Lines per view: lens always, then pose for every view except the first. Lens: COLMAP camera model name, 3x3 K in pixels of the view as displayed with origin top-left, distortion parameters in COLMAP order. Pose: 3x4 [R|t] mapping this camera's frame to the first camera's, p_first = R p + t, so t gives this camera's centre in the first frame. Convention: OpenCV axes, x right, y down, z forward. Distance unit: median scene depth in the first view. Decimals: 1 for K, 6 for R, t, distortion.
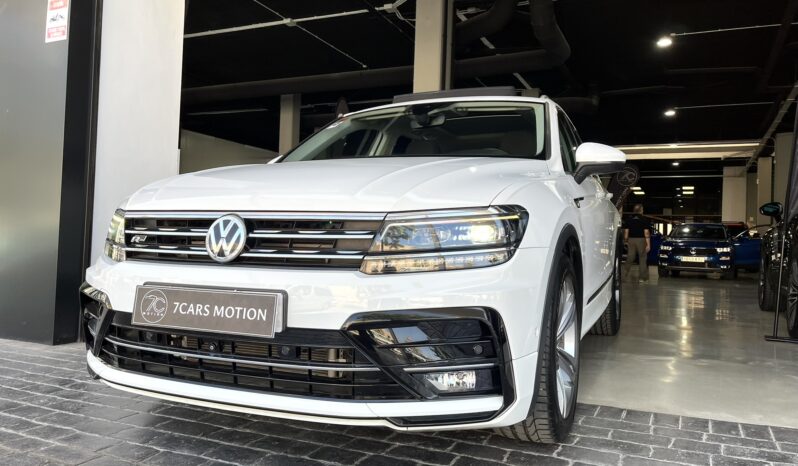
lens RADIAL K [[618.3, 0, 405.0], [0, 618.3, 228.9], [0, 0, 1]] dist [0.057093, -0.075351]
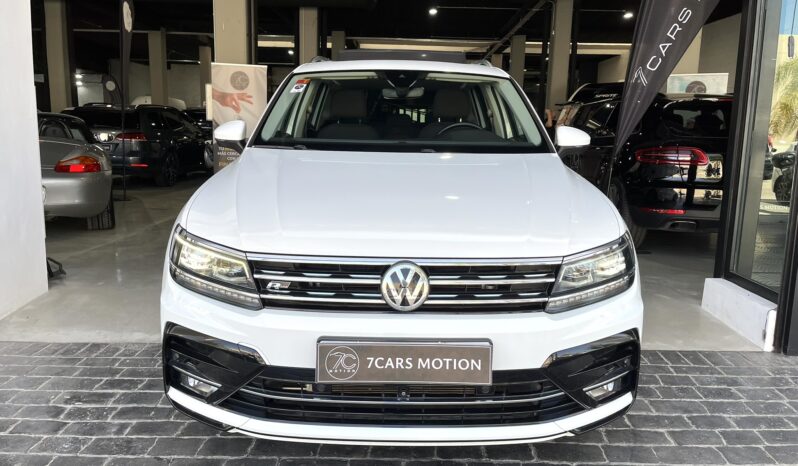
lens RADIAL K [[618.3, 0, 404.4], [0, 618.3, 226.8], [0, 0, 1]] dist [0.057093, -0.075351]
pose [[0.909293, -0.076151, 0.409130, -0.701205], [-0.004827, 0.981119, 0.193343, -0.277514], [-0.416129, -0.177781, 0.891757, 0.126242]]
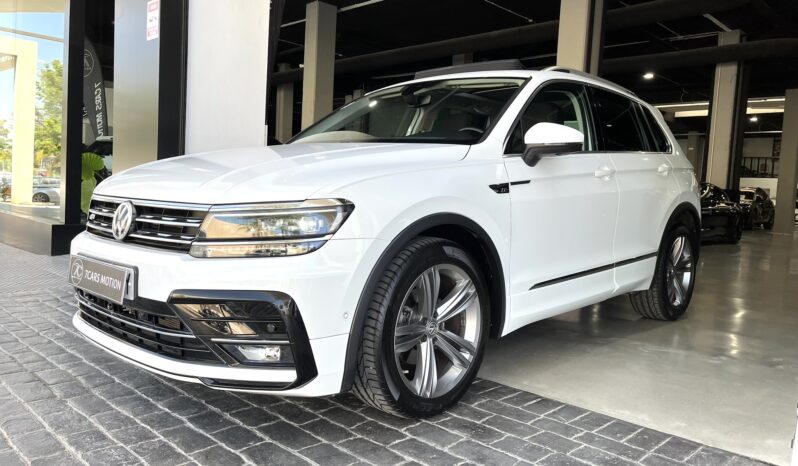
lens RADIAL K [[618.3, 0, 400.0], [0, 618.3, 234.7], [0, 0, 1]] dist [0.057093, -0.075351]
pose [[0.940357, 0.040558, -0.337764, 0.659925], [-0.013305, 0.996493, 0.082615, -0.067769], [0.339930, -0.073194, 0.937598, 0.023590]]
